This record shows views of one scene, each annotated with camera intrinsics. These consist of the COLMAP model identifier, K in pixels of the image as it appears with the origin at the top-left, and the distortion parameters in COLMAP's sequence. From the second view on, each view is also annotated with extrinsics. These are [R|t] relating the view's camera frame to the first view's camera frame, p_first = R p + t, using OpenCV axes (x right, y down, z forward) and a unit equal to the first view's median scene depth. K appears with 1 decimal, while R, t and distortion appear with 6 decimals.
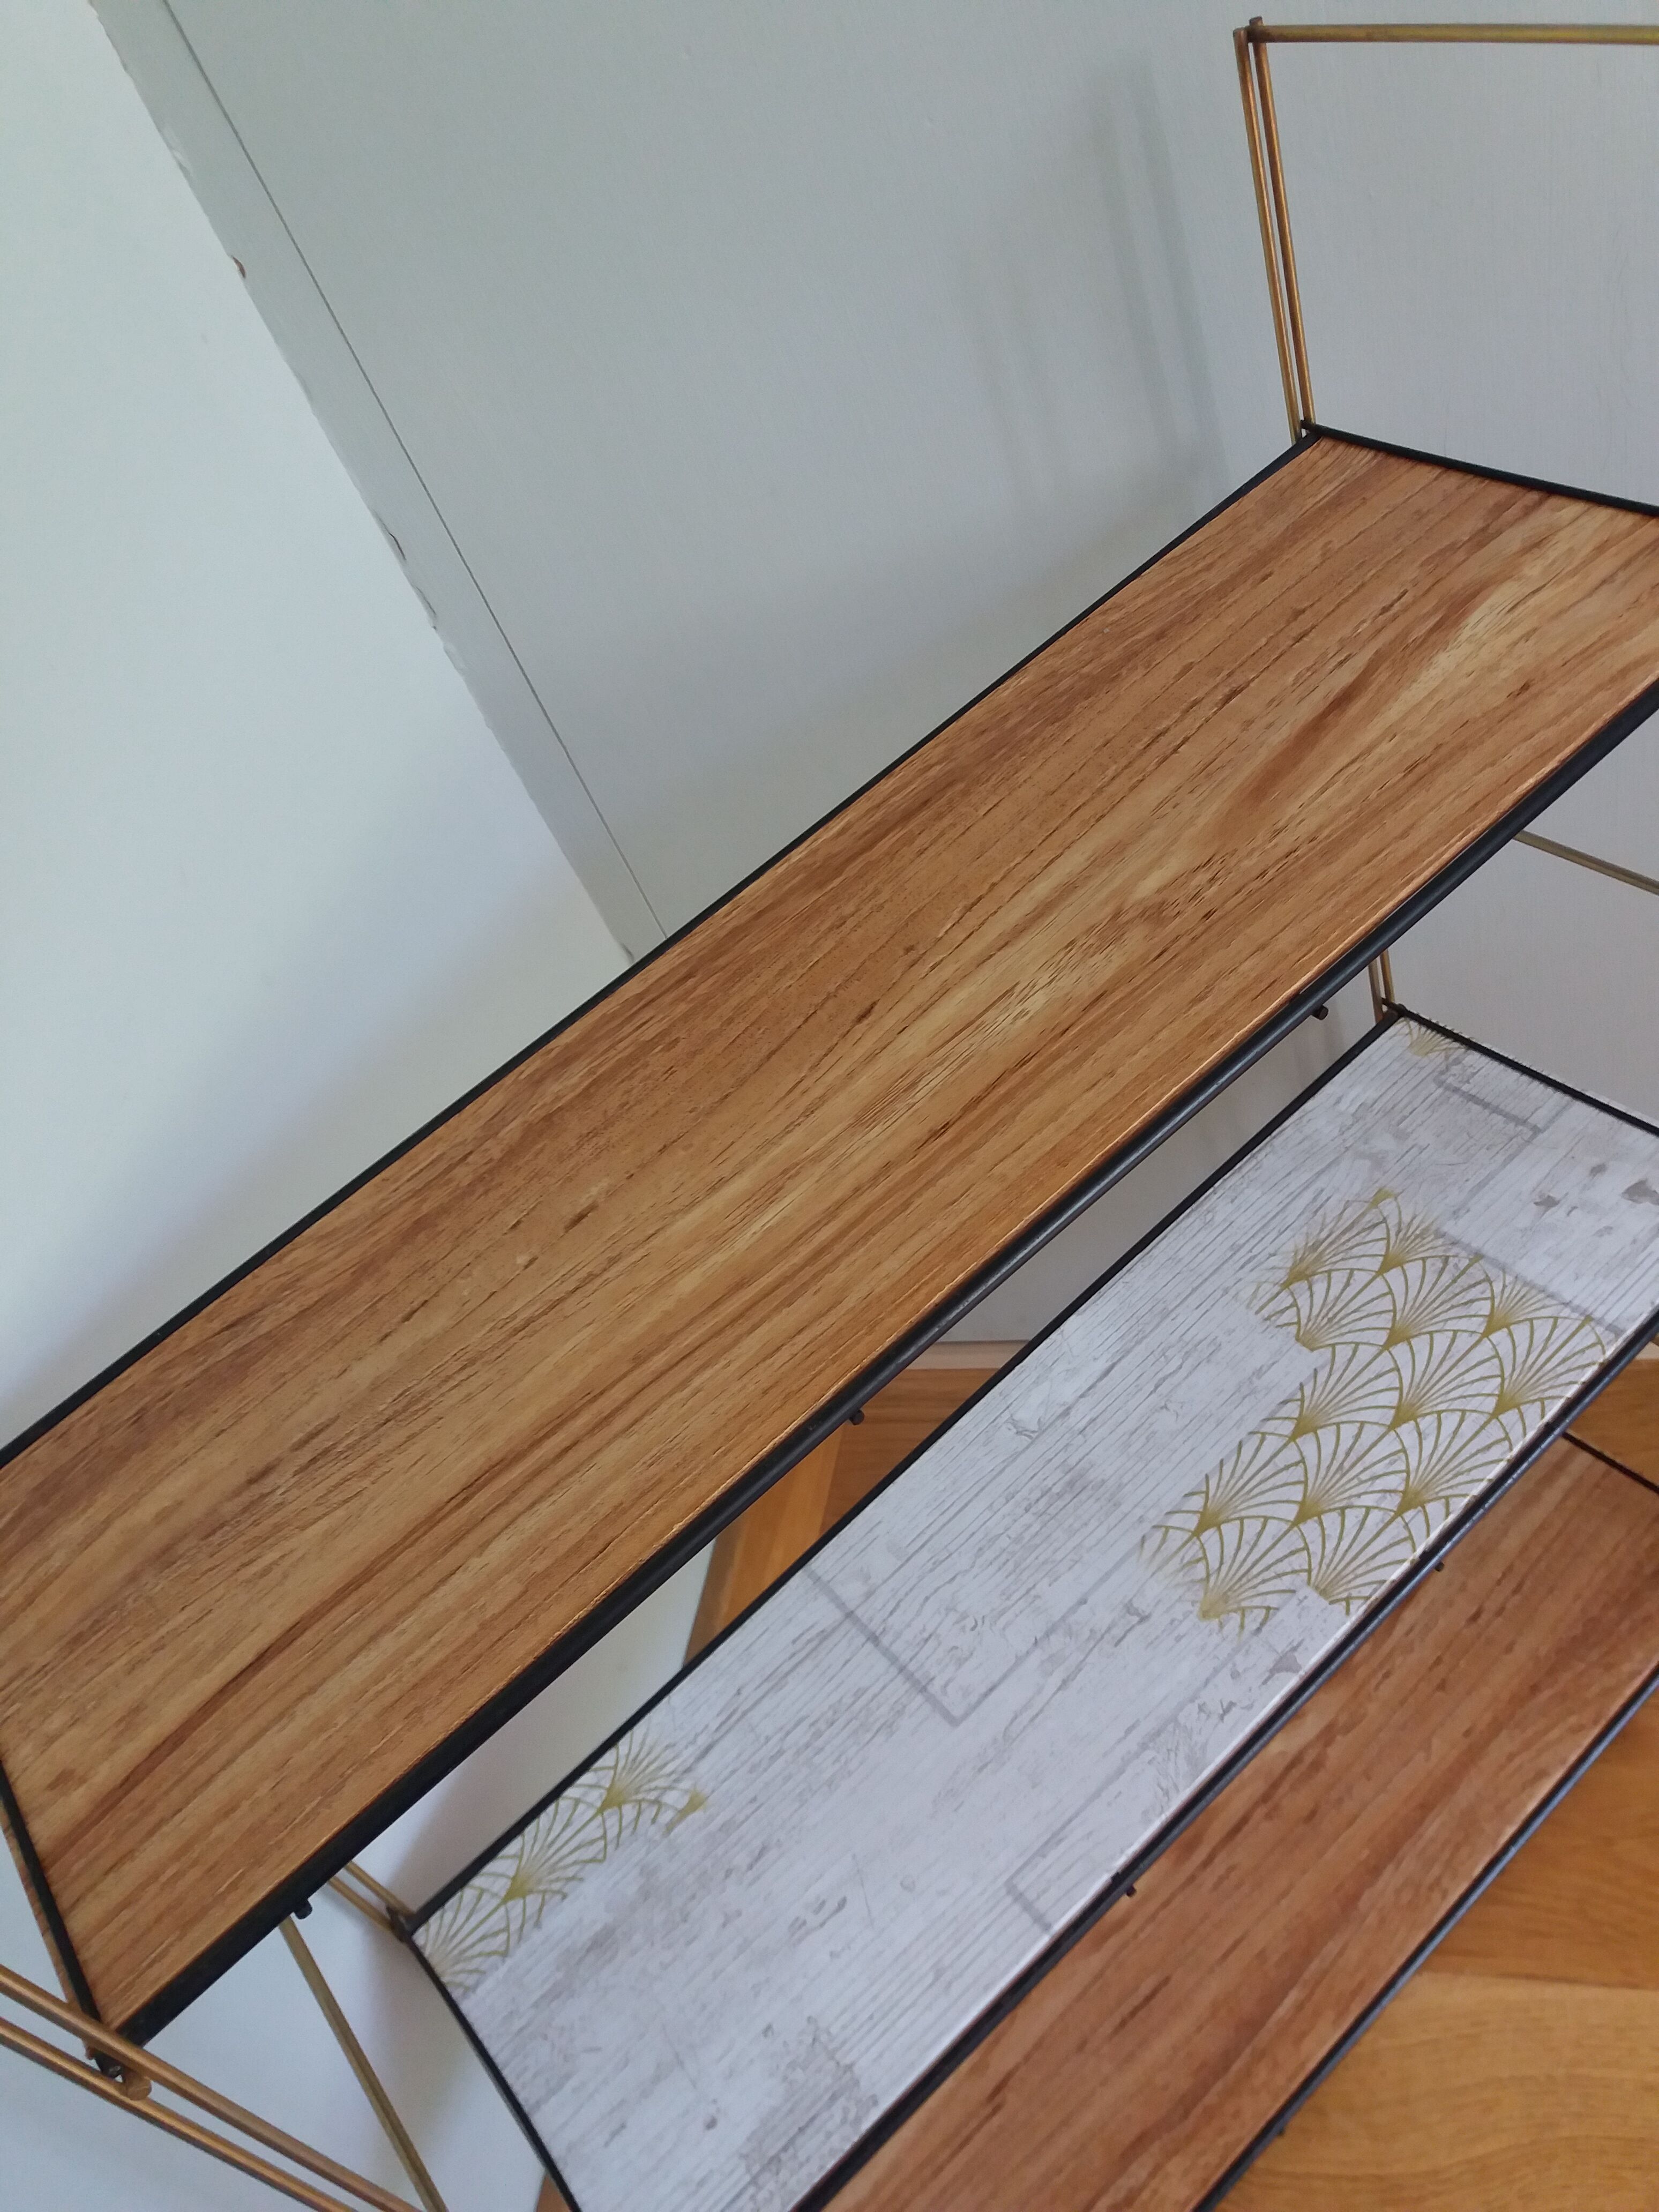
lens RADIAL K [[1800.0, 0, 822.1], [0, 1800.0, 1115.5], [0, 0, 1]] dist [0.033359, -0.077909]
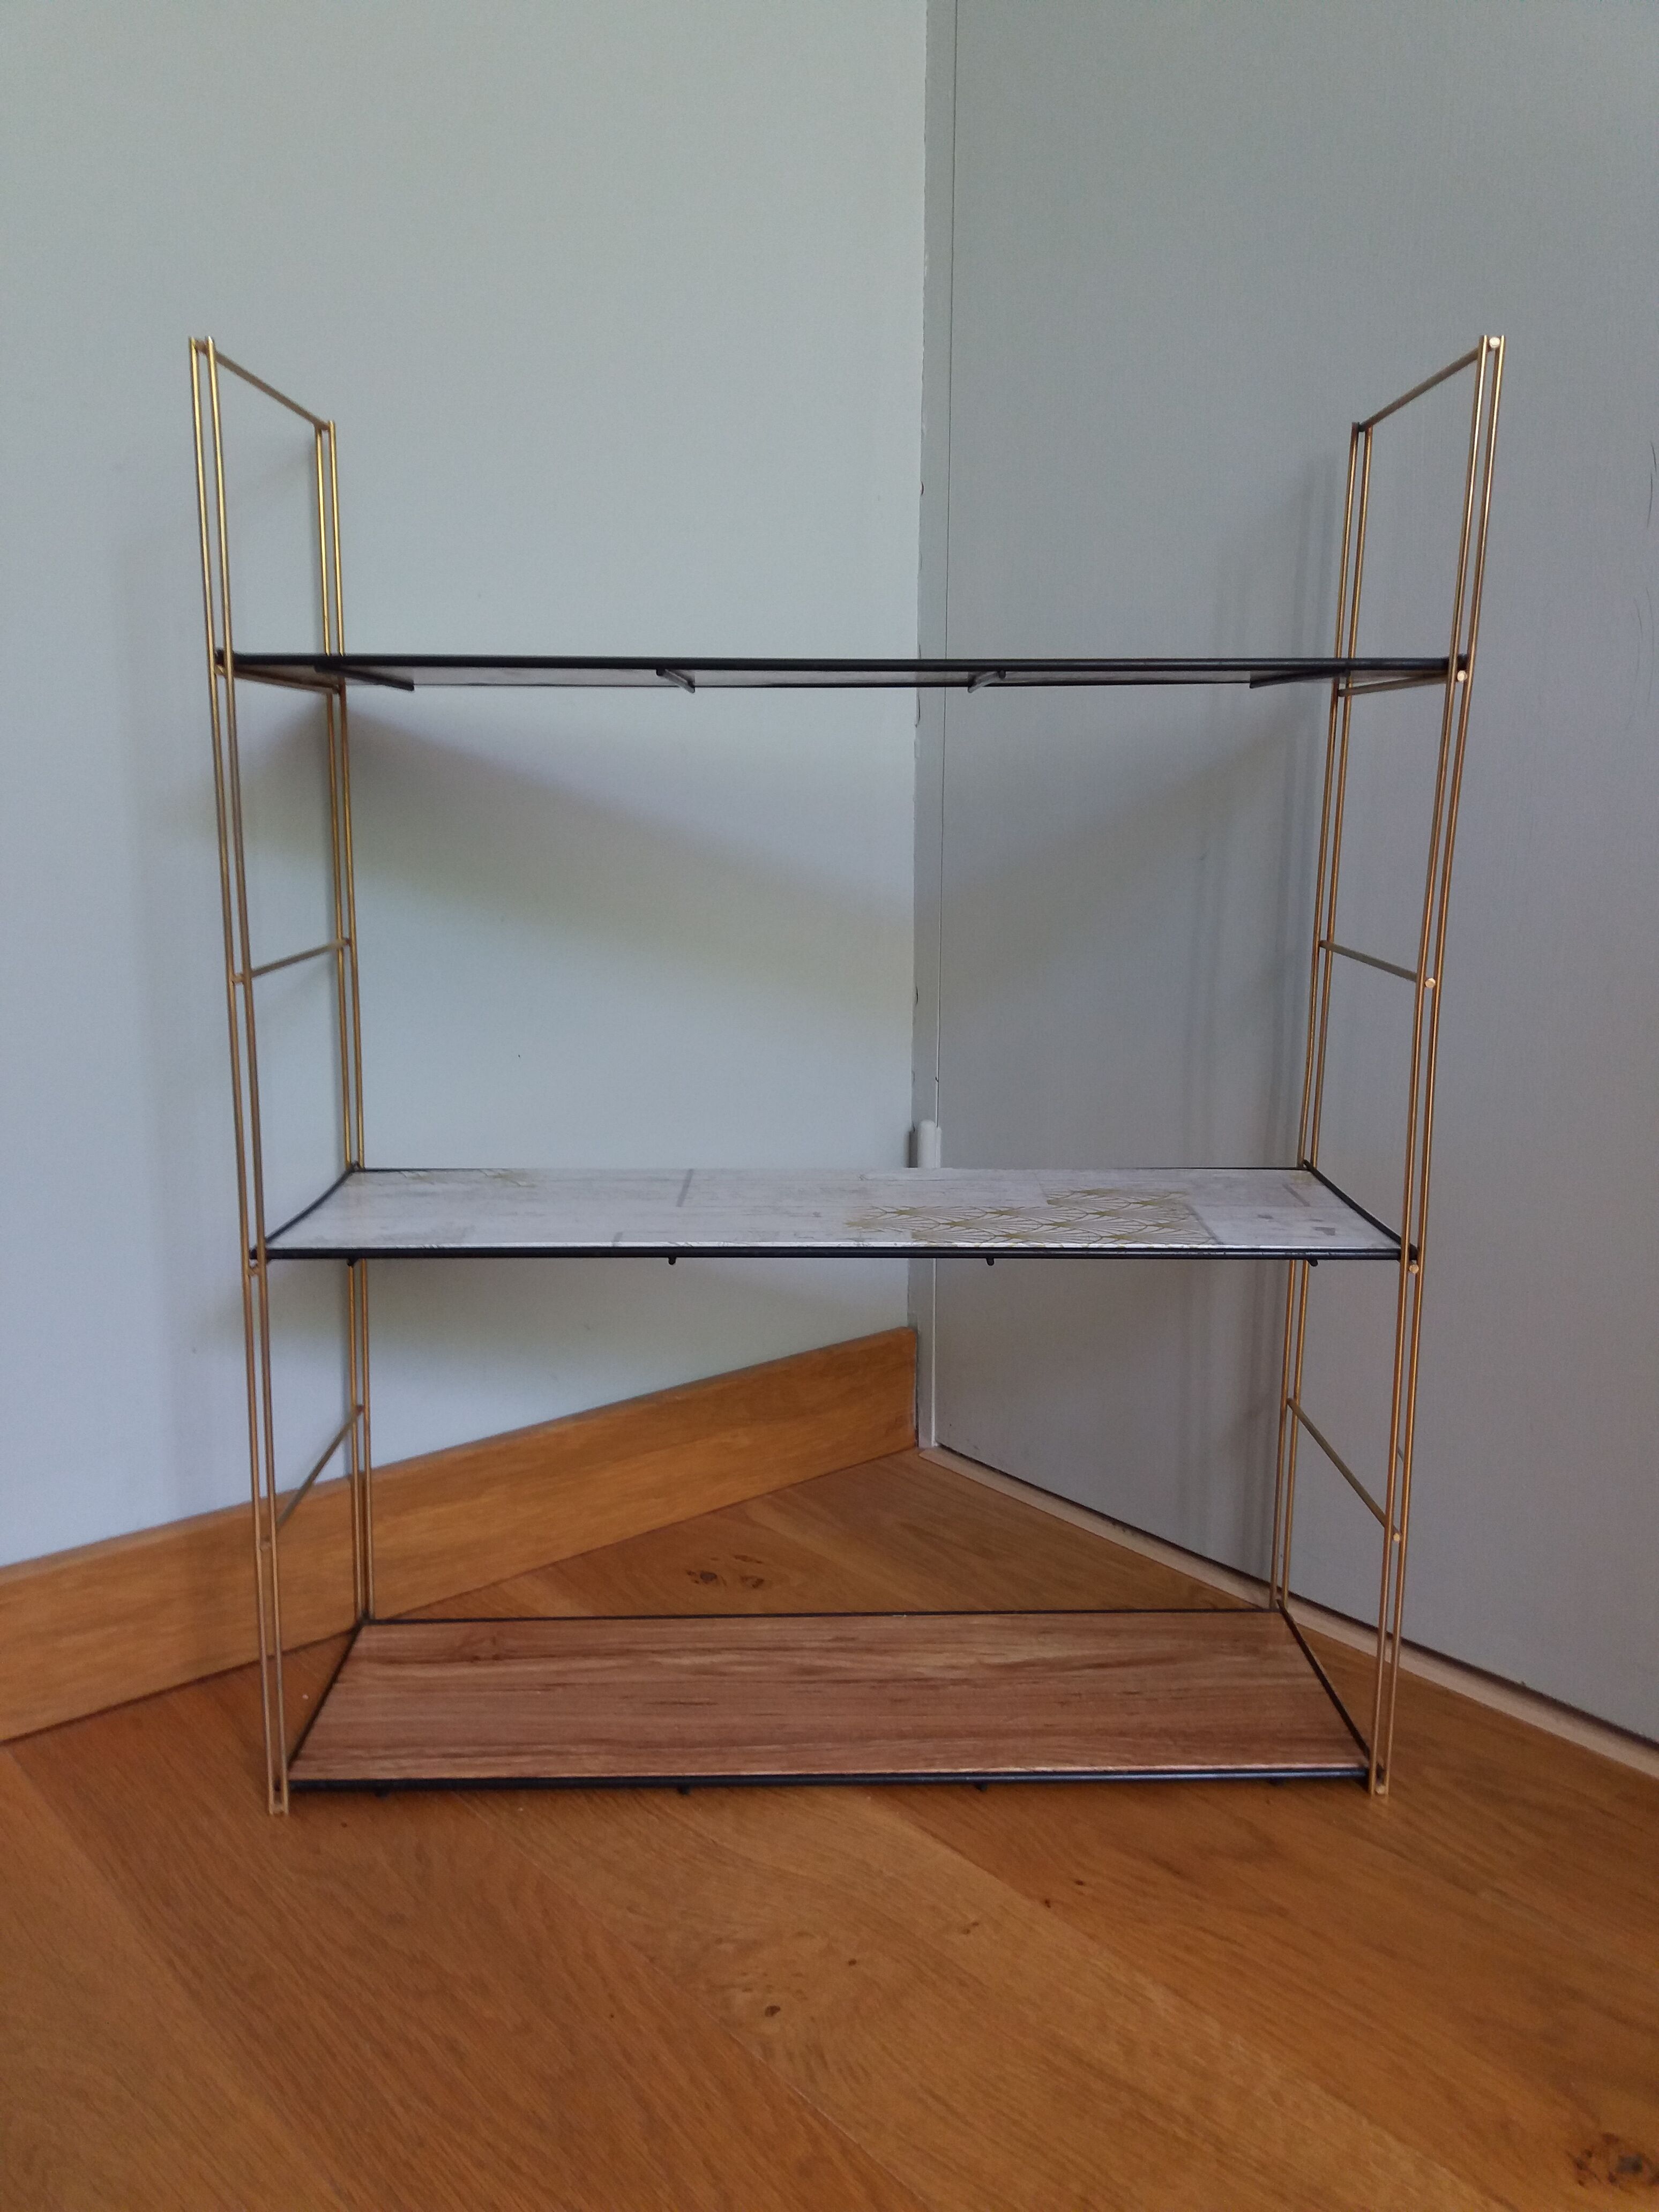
lens RADIAL K [[1800.0, 0, 818.0], [0, 1800.0, 1102.1], [0, 0, 1]] dist [0.033359, -0.077909]
pose [[0.741670, 0.431494, -0.513554, 0.809222], [-0.620726, 0.731680, -0.281680, 0.567425], [0.254214, 0.527690, 0.810505, -0.194783]]
